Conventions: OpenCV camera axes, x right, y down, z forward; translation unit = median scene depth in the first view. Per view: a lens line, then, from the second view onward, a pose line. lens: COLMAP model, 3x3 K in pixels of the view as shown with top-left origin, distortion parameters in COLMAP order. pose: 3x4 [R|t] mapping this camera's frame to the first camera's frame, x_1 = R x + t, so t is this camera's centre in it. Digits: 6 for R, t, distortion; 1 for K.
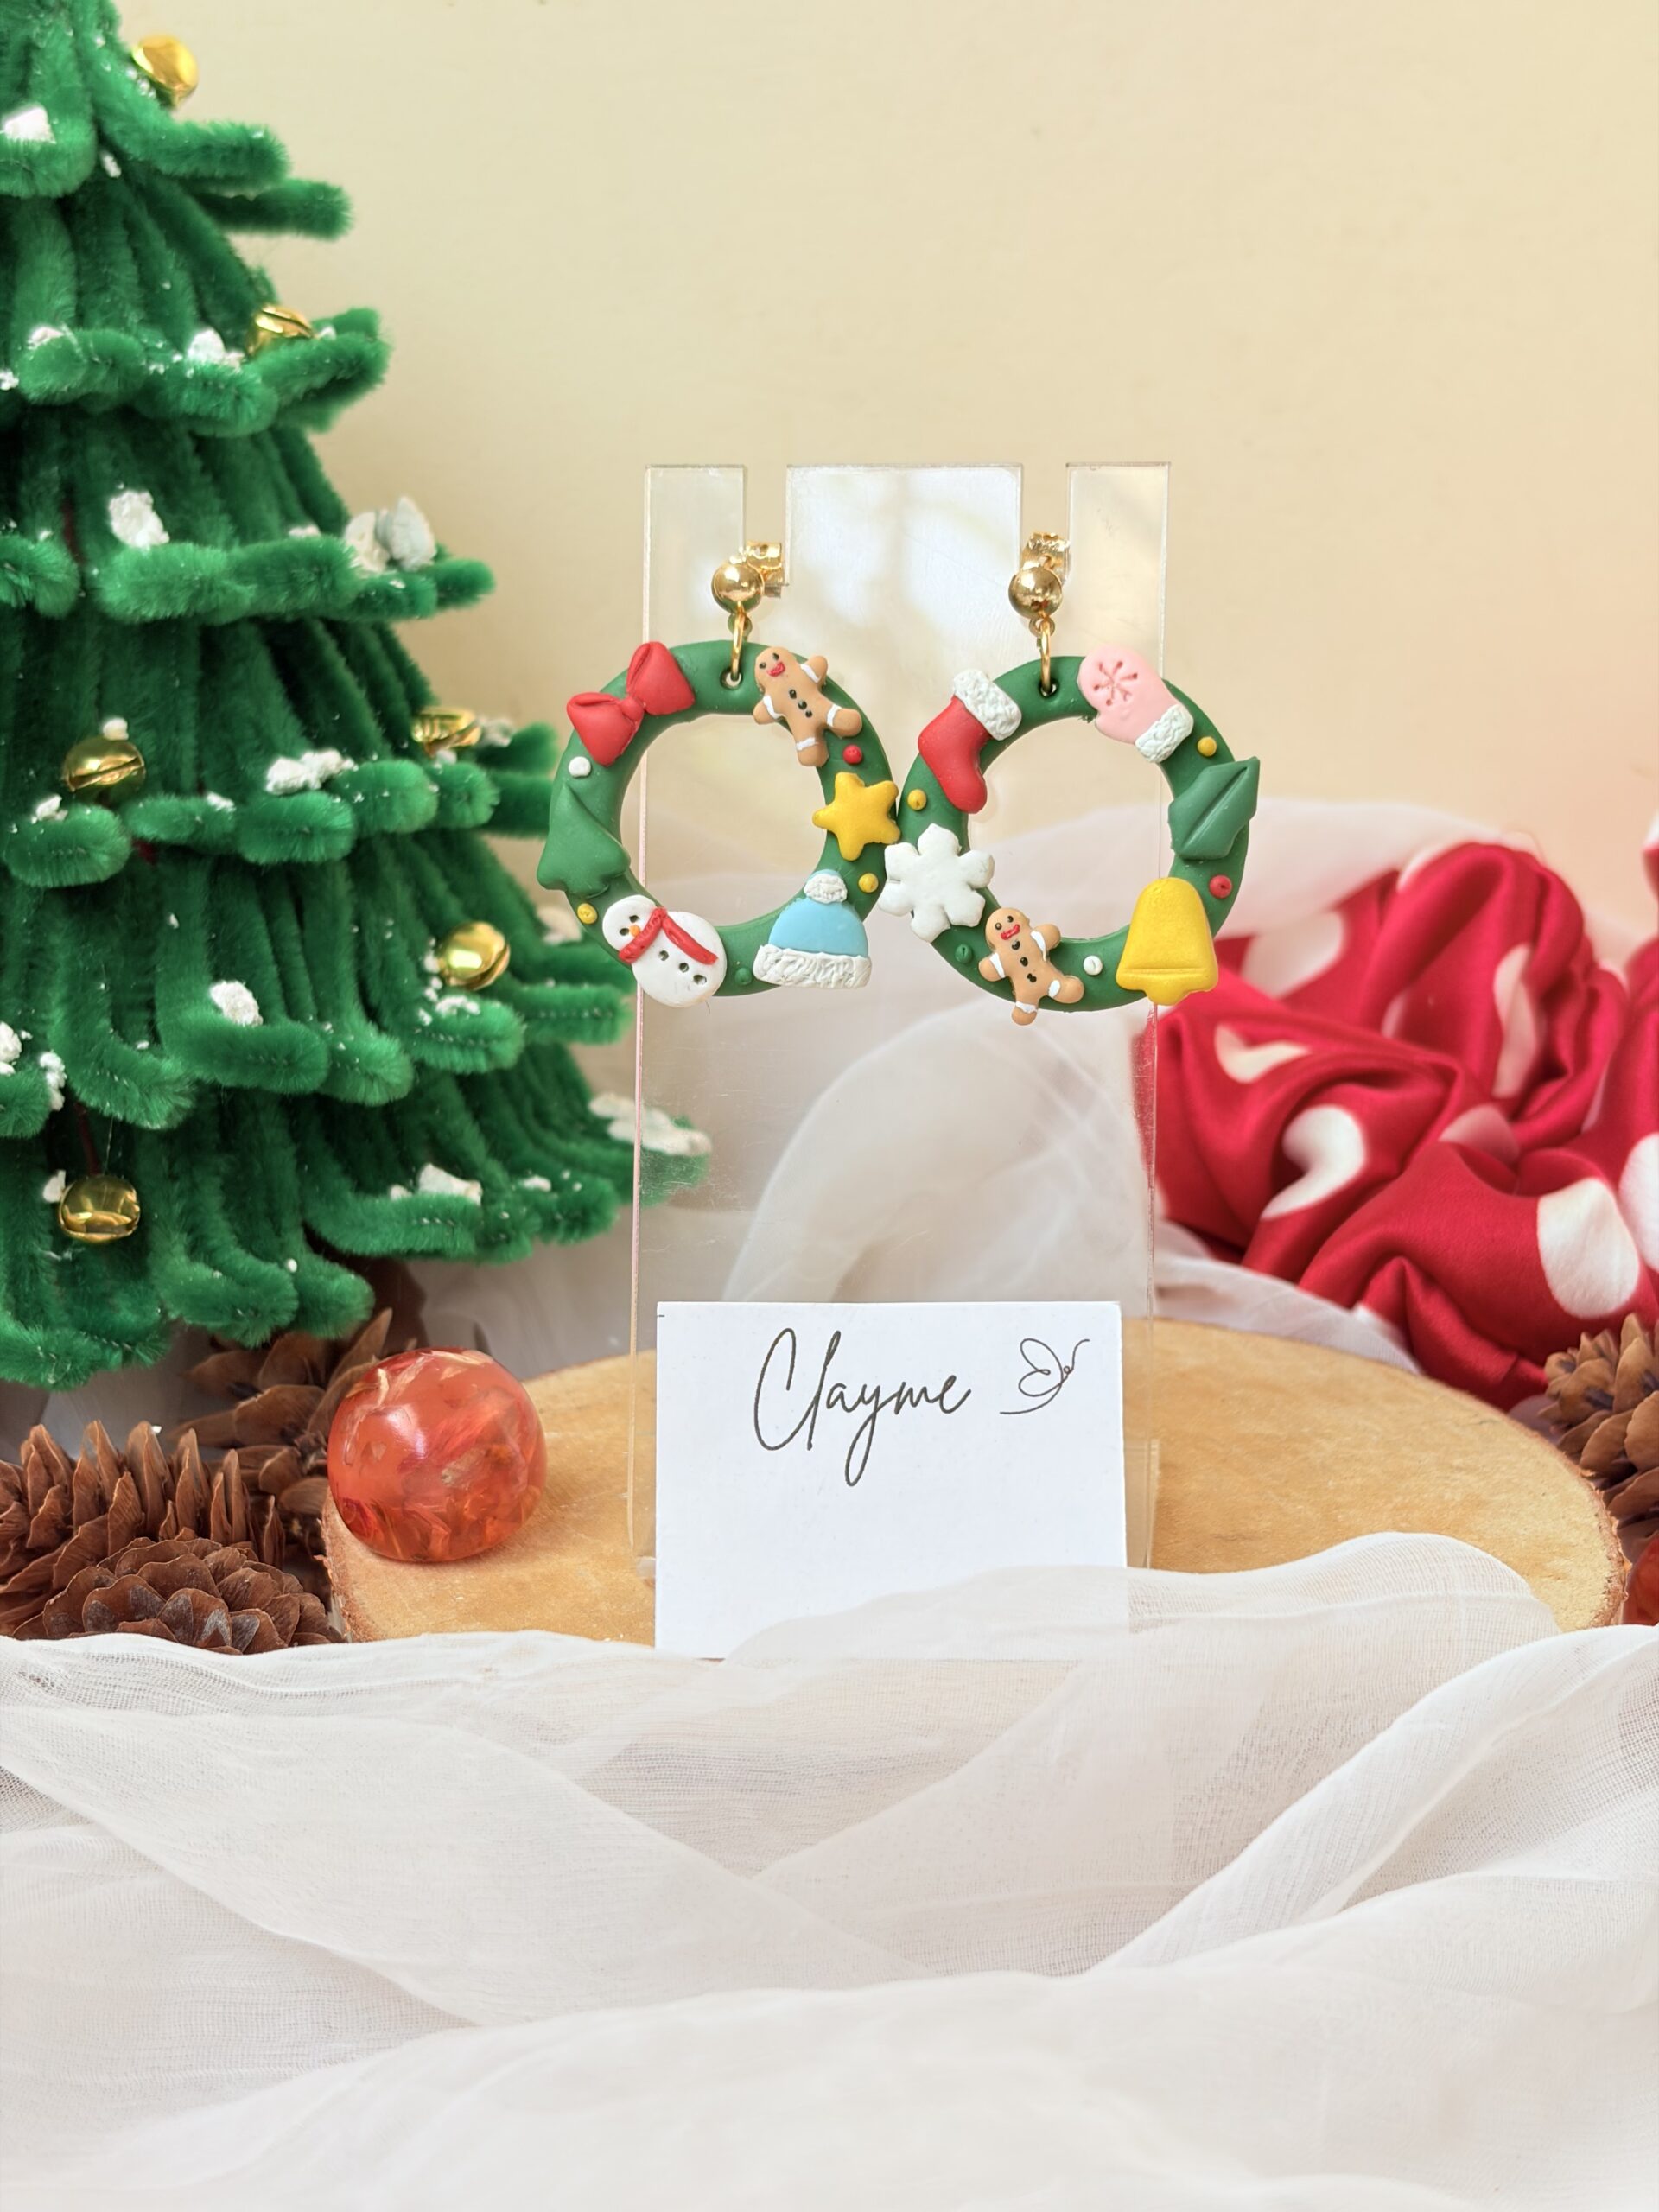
lens RADIAL K [[3450.1, 0, 727.1], [0, 3450.1, 1189.0], [0, 0, 1]] dist [0.053939, 0.000000]
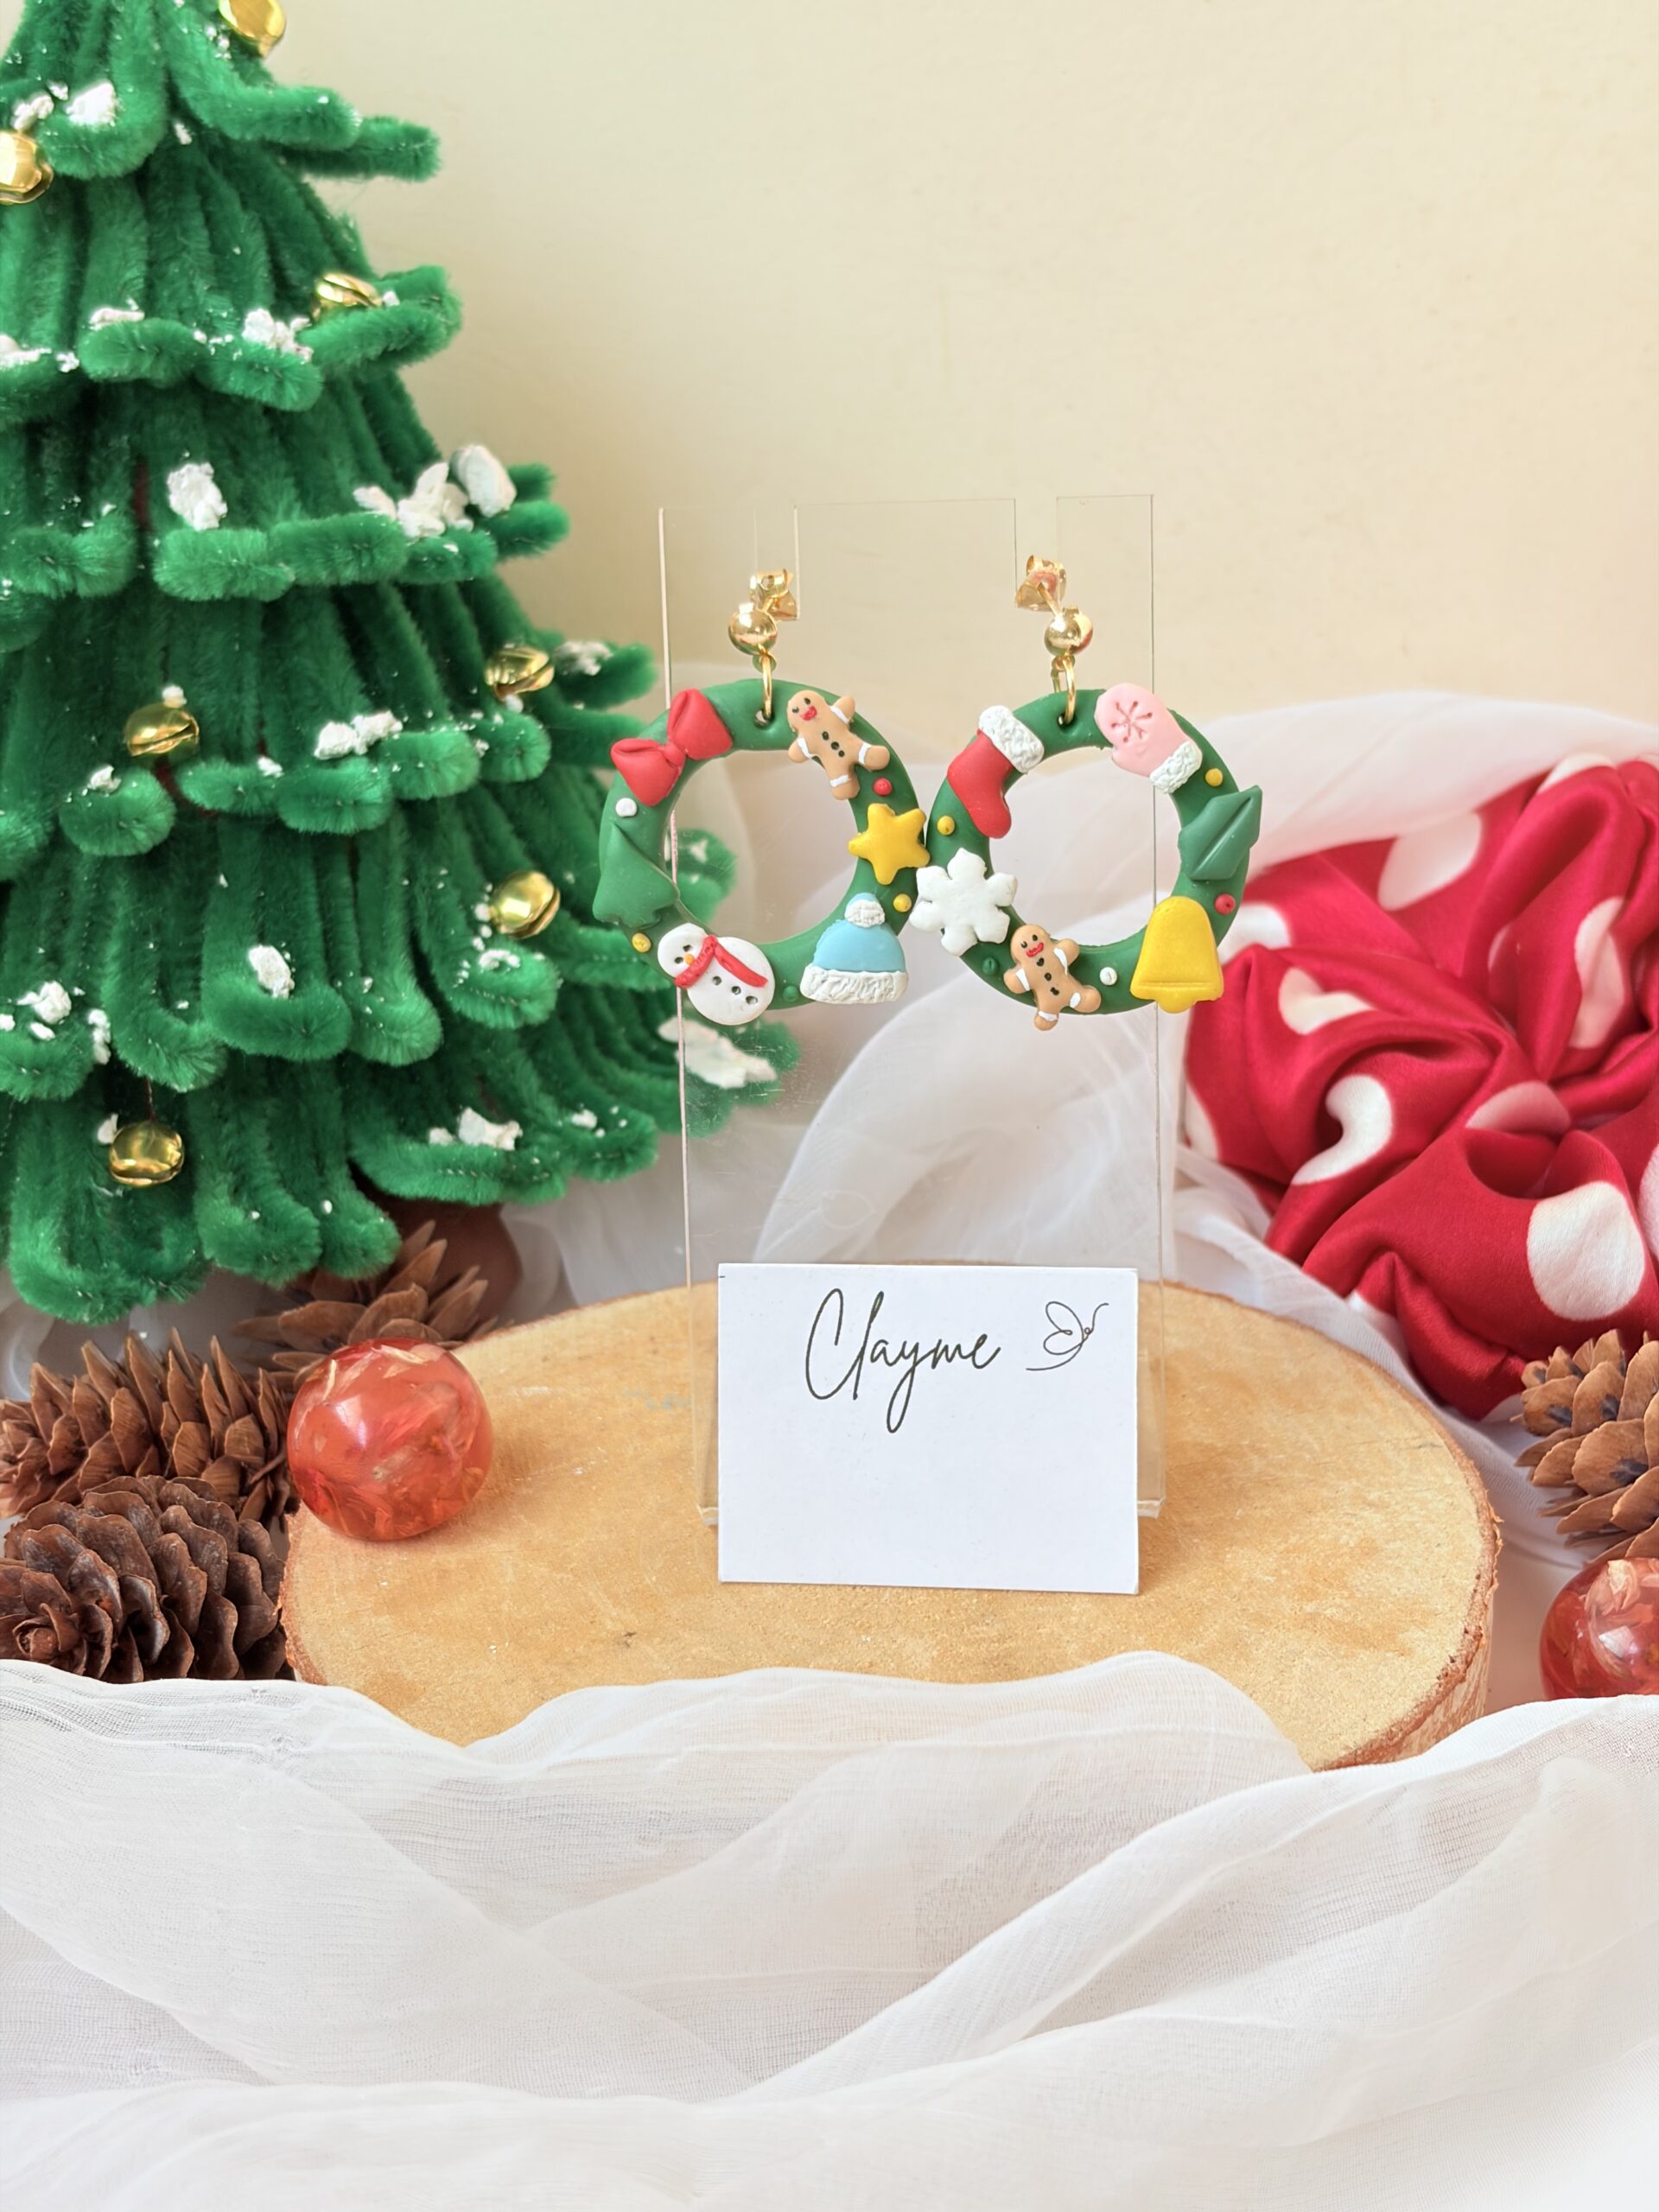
lens RADIAL K [[3450.1, 0, 808.9], [0, 3450.1, 1150.2], [0, 0, 1]] dist [0.053939, 0.000000]
pose [[0.982311, 0.060122, -0.177344, 0.205071], [-0.031141, 0.986318, 0.161886, -0.169188], [0.184650, -0.153500, 0.970743, -0.011628]]
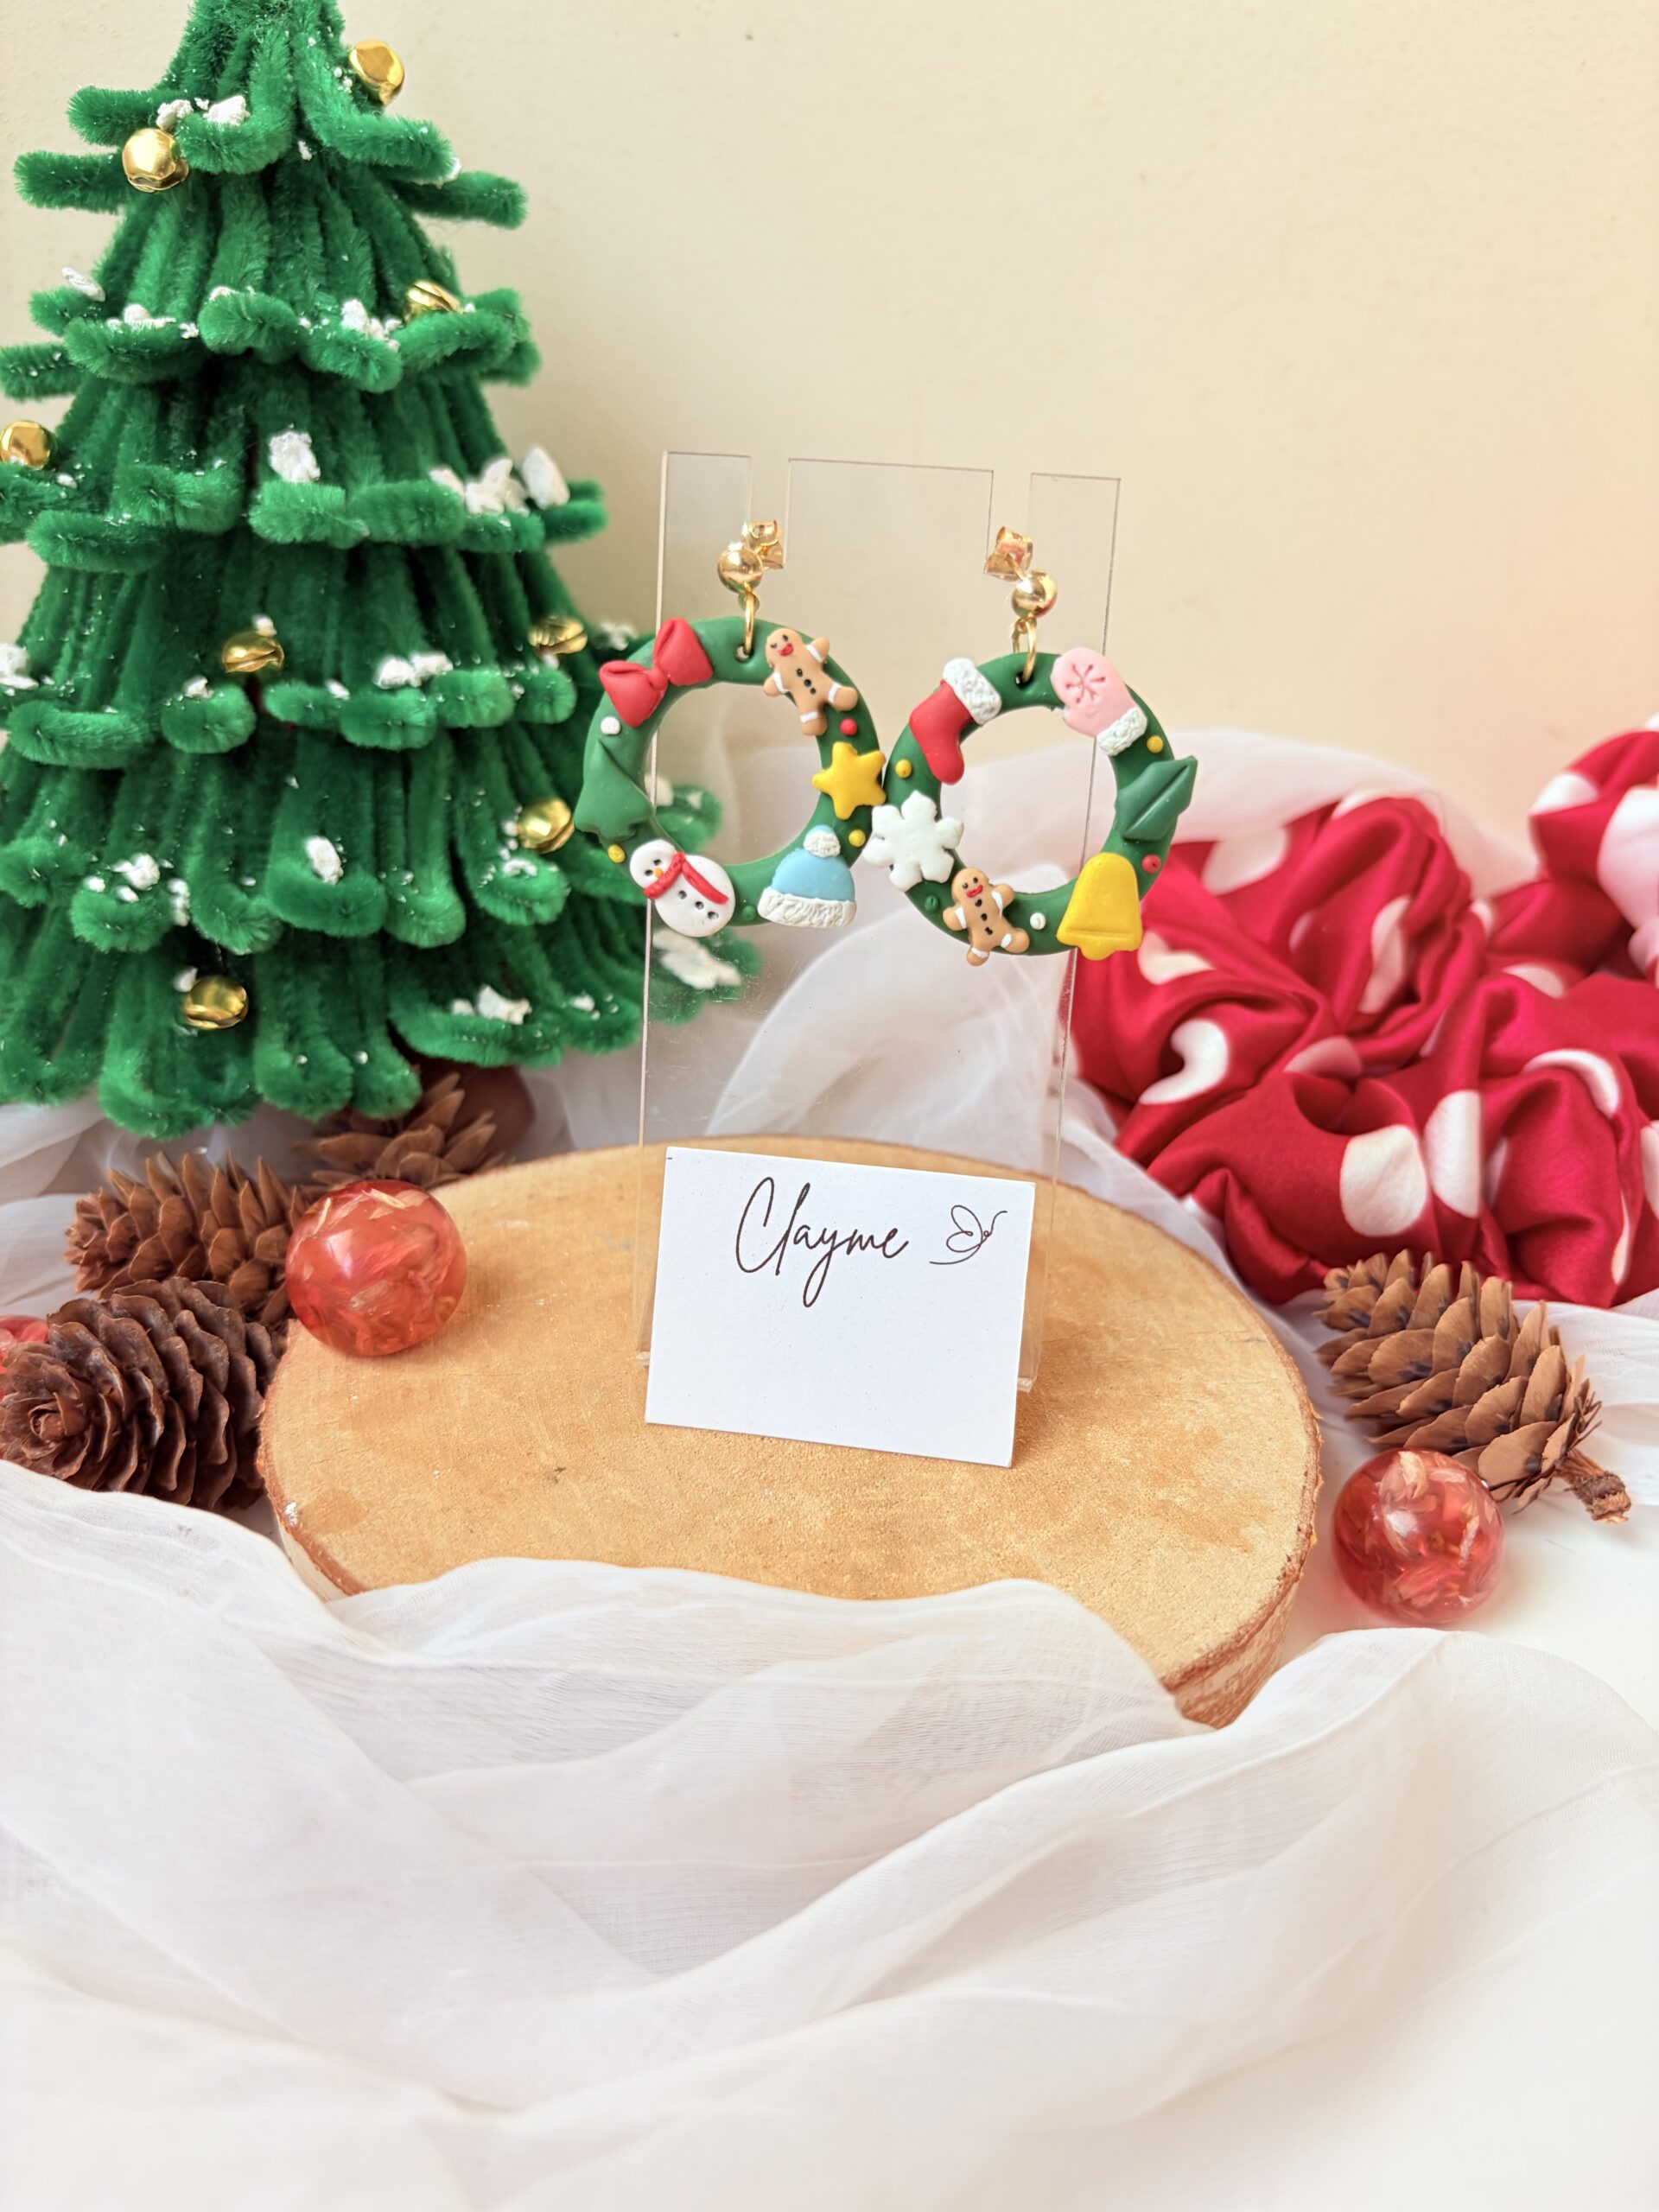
lens RADIAL K [[1708.6, 0, 812.7], [0, 1708.6, 1107.9], [0, 0, 1]] dist [-0.010465, -0.038907]
pose [[0.977261, 0.151411, -0.148443, 0.137376], [-0.117241, 0.969171, 0.216705, -0.117355], [0.176678, -0.194374, 0.964885, 0.387864]]
